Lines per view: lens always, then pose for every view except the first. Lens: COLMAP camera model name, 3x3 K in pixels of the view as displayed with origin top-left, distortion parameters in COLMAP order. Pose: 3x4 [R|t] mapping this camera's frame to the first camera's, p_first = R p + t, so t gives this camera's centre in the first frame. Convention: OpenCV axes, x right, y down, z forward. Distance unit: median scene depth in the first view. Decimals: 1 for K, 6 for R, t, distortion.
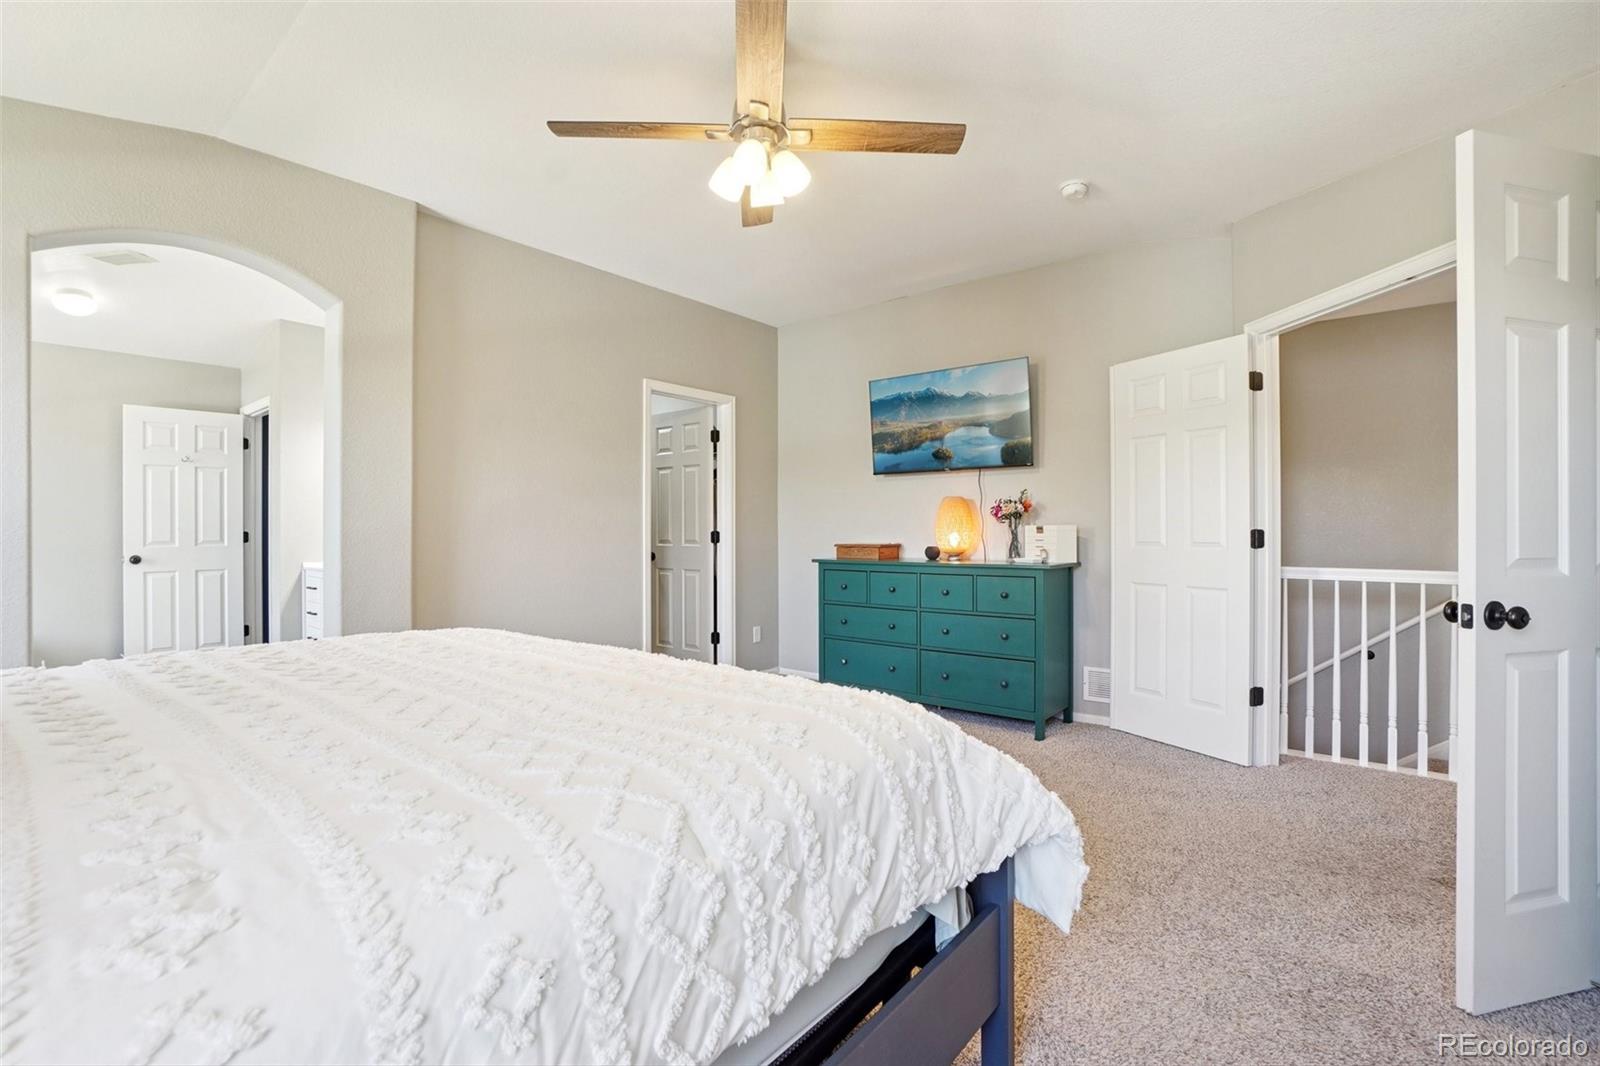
lens RADIAL K [[706.1, 0, 792.7], [0, 706.1, 526.7], [0, 0, 1]] dist [-0.023807, 0.000193]
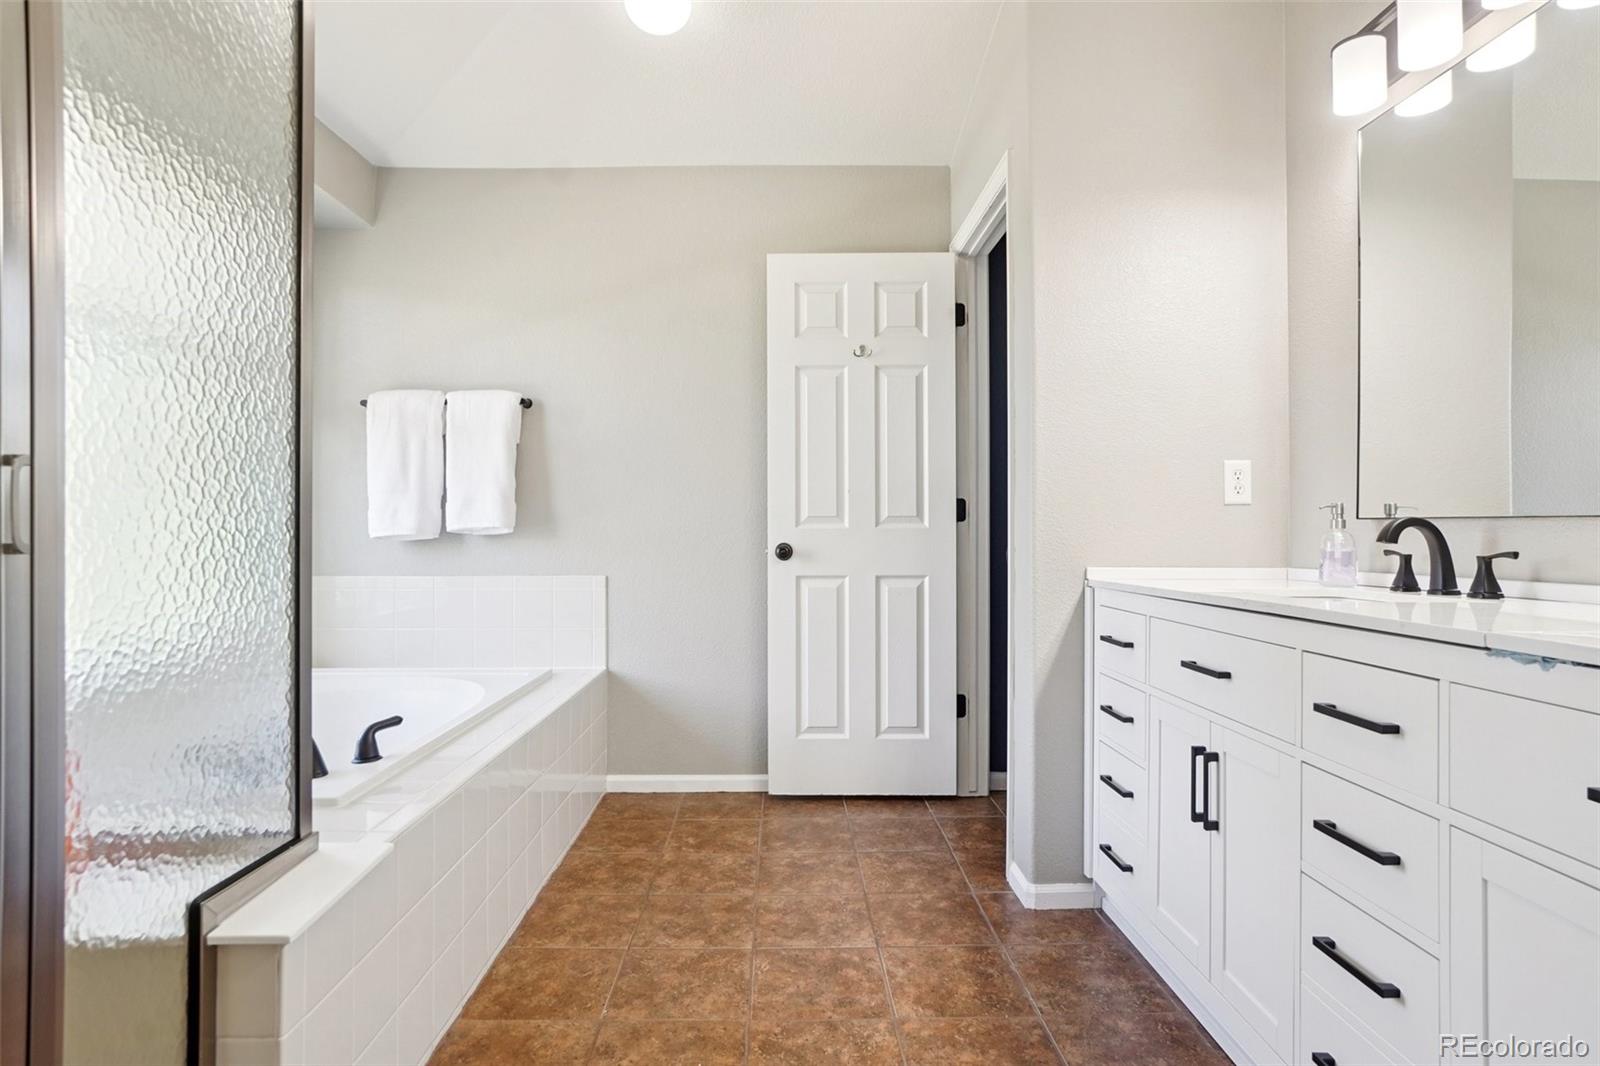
lens RADIAL K [[849.3, 0, 792.8], [0, 849.3, 530.0], [0, 0, 1]] dist [-0.024167, 0.014106]
pose [[0.647613, 0.001770, -0.761967, -0.429187], [0.001612, 0.999992, 0.003692, 0.027203], [0.761968, -0.003619, 0.647605, 0.550791]]
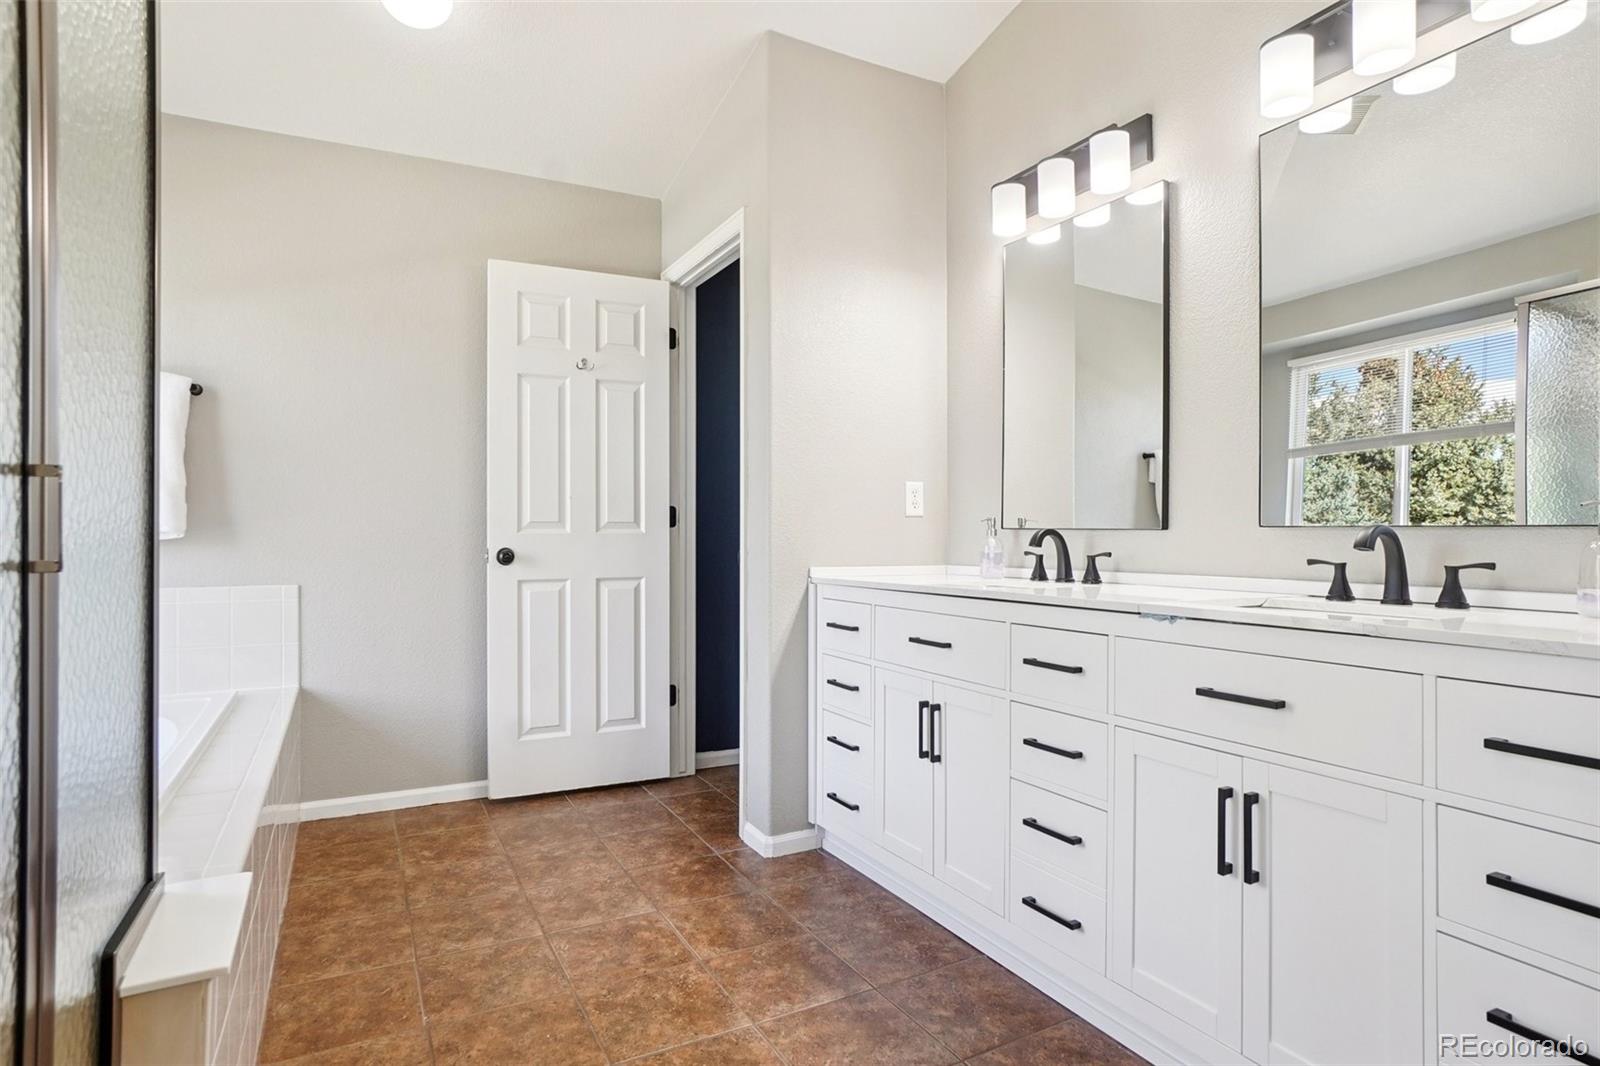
lens RADIAL K [[849.3, 0, 789.3], [0, 849.3, 529.3], [0, 0, 1]] dist [-0.024167, 0.014106]
pose [[0.919744, 0.002492, -0.392510, -0.467056], [-0.002008, 0.999997, 0.001642, 0.024001], [0.392513, -0.000722, 0.919746, 0.460205]]
